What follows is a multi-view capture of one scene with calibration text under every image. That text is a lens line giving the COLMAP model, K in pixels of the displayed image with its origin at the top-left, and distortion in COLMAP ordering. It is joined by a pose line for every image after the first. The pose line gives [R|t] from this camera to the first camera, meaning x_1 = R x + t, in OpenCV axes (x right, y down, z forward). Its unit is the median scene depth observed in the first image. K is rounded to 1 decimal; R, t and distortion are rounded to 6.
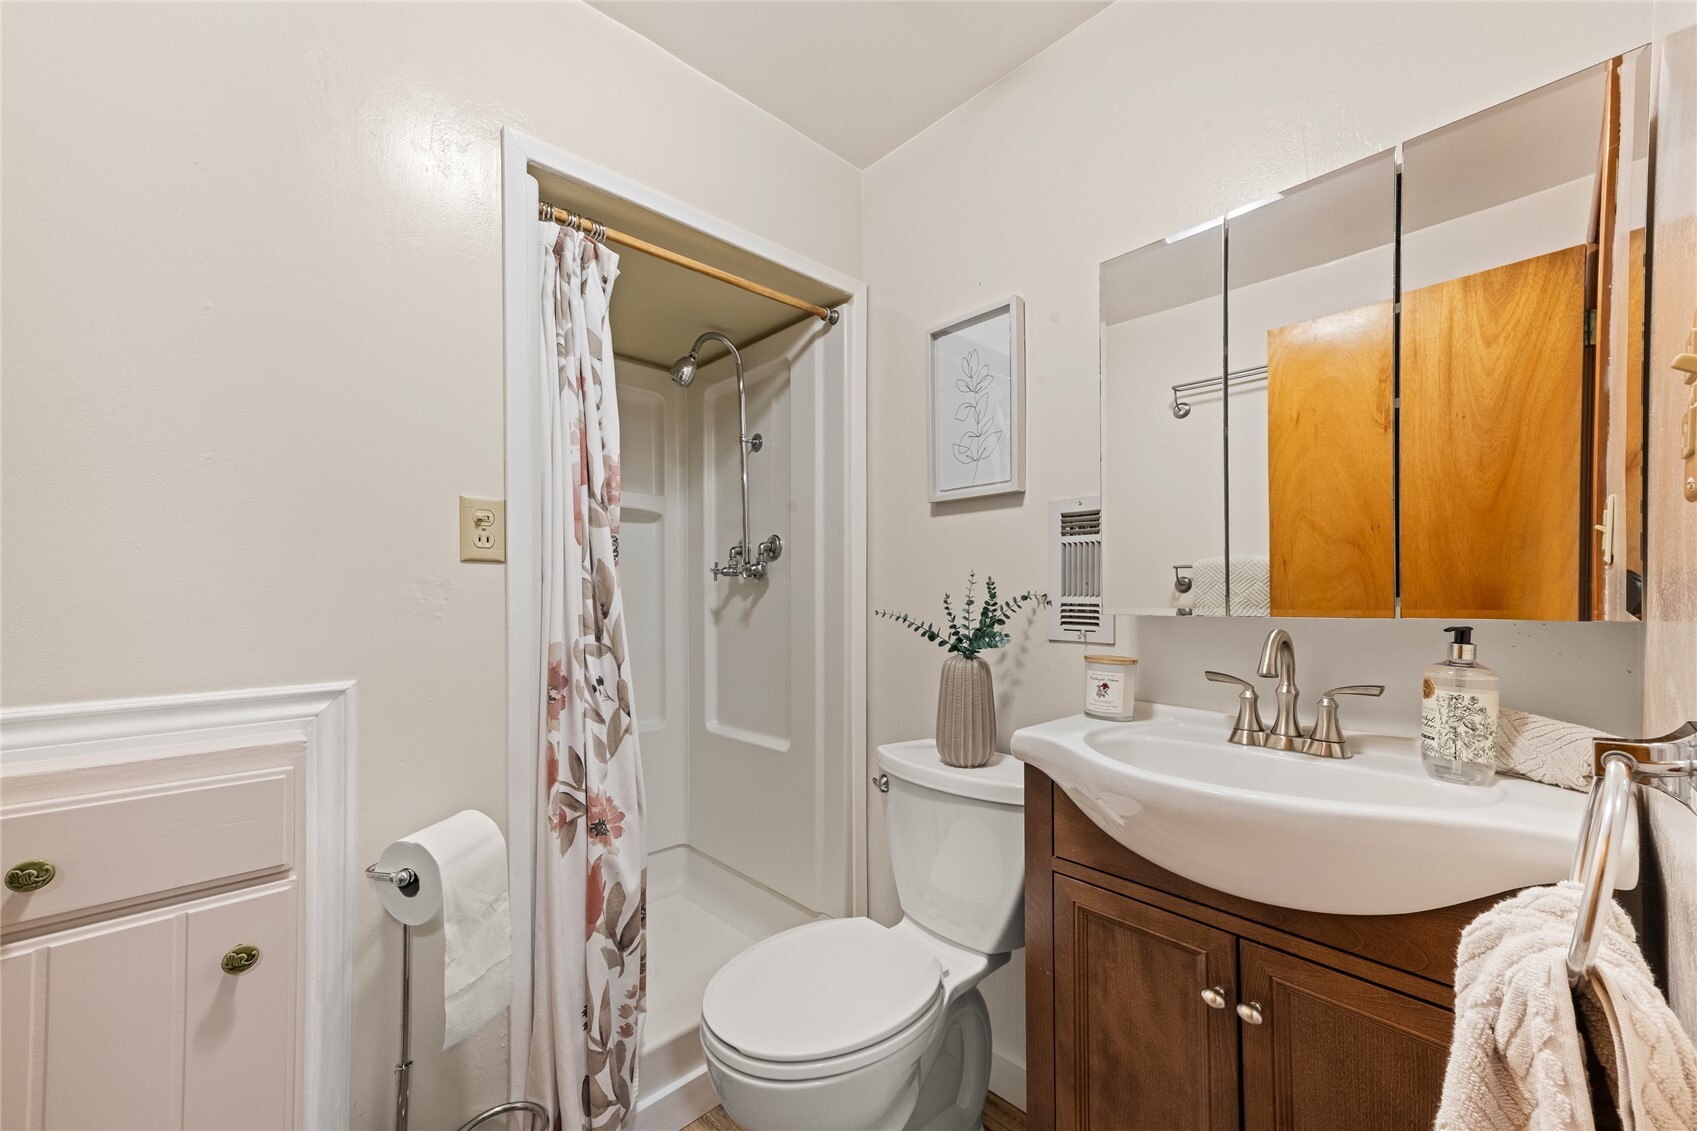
lens RADIAL K [[658.9, 0, 846.3], [0, 658.9, 567.4], [0, 0, 1]] dist [0.024566, 0.000173]
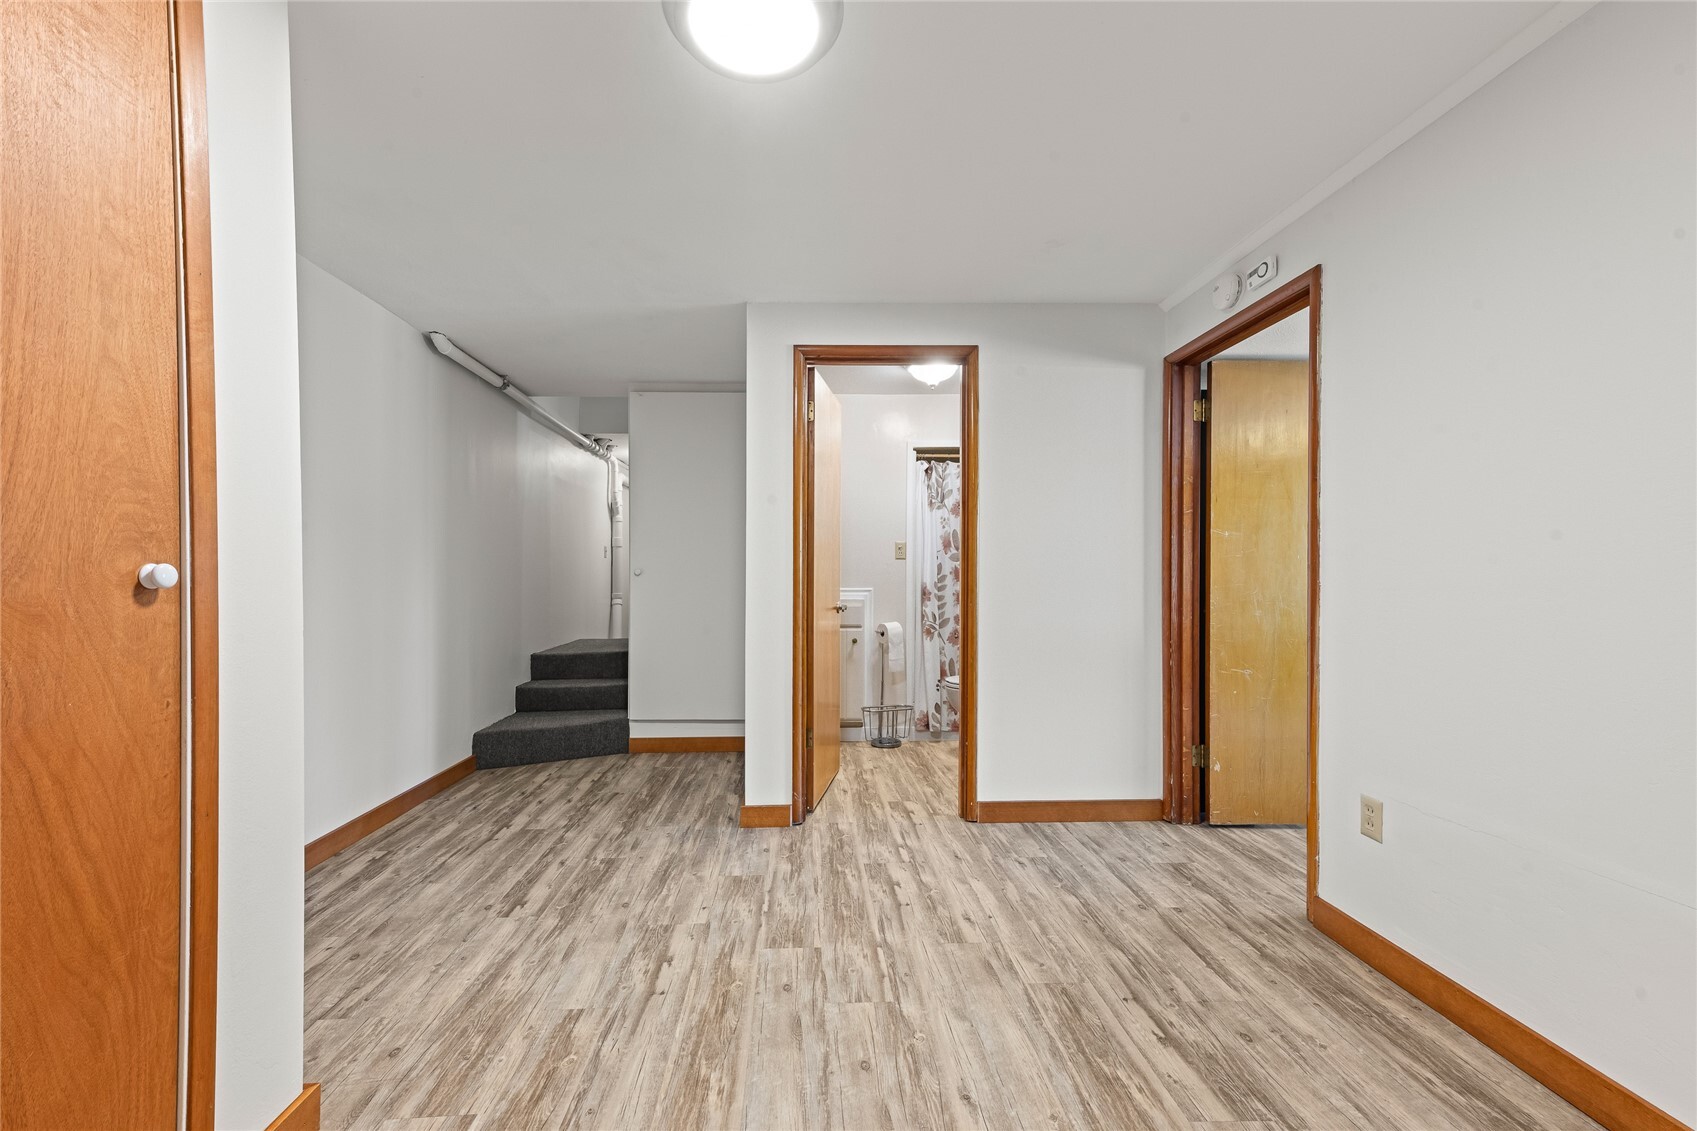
lens RADIAL K [[658.9, 0, 846.3], [0, 658.9, 567.4], [0, 0, 1]] dist [0.024566, 0.000173]
pose [[0.771102, 0.011545, -0.636607, 1.800859], [-0.006076, 0.999923, 0.010774, 0.009962], [0.636683, -0.004440, 0.771113, -2.343355]]
